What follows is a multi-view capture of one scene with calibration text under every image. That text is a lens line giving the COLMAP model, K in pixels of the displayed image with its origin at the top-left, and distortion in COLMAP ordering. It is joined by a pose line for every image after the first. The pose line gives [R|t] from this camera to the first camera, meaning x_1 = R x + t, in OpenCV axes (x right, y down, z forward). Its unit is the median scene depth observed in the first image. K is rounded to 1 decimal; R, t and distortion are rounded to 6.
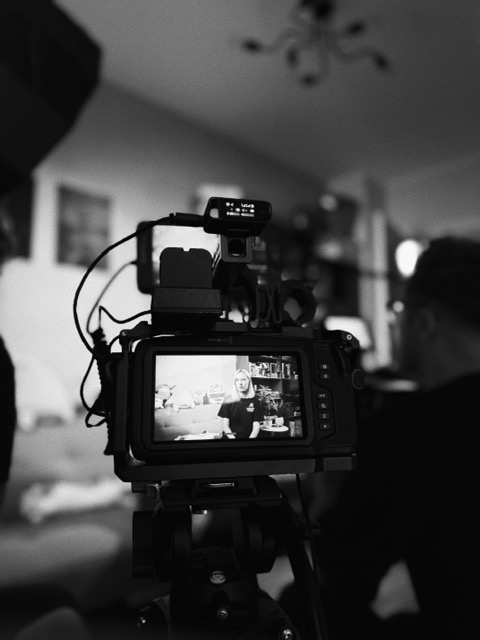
lens RADIAL K [[473.3, 0, 240.0], [0, 473.3, 320.0], [0, 0, 1]] dist [-0.001771, -0.004637]
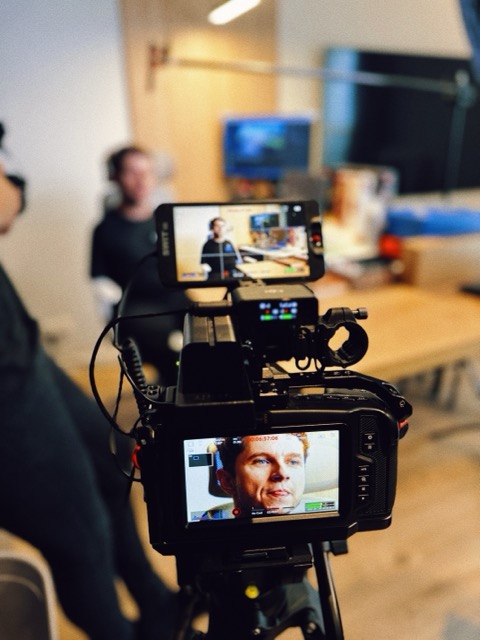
lens RADIAL K [[473.3, 0, 240.0], [0, 473.3, 320.0], [0, 0, 1]] dist [-0.001771, -0.004637]
pose [[0.996331, 0.022373, -0.082610, 0.001989], [0.015051, 0.904380, 0.426463, -0.513313], [0.084252, -0.426141, 0.900725, 0.268667]]
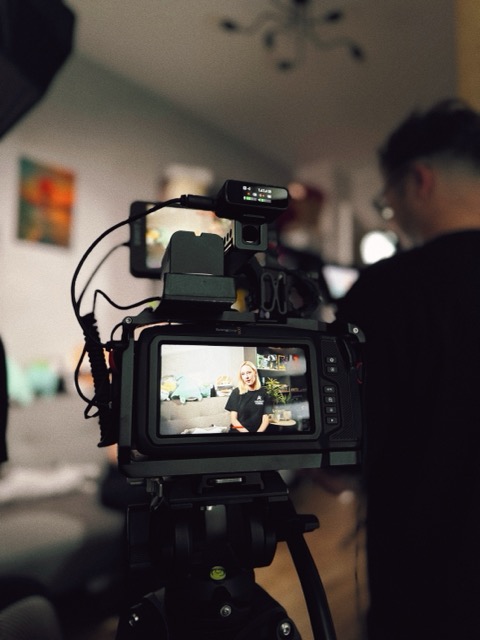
lens RADIAL K [[473.3, 0, 240.0], [0, 473.3, 320.0], [0, 0, 1]] dist [-0.001771, -0.004637]
pose [[0.995710, 0.029956, 0.087545, -0.102424], [-0.032604, 0.999048, 0.028975, -0.006695], [-0.086594, -0.031705, 0.995739, 0.042474]]
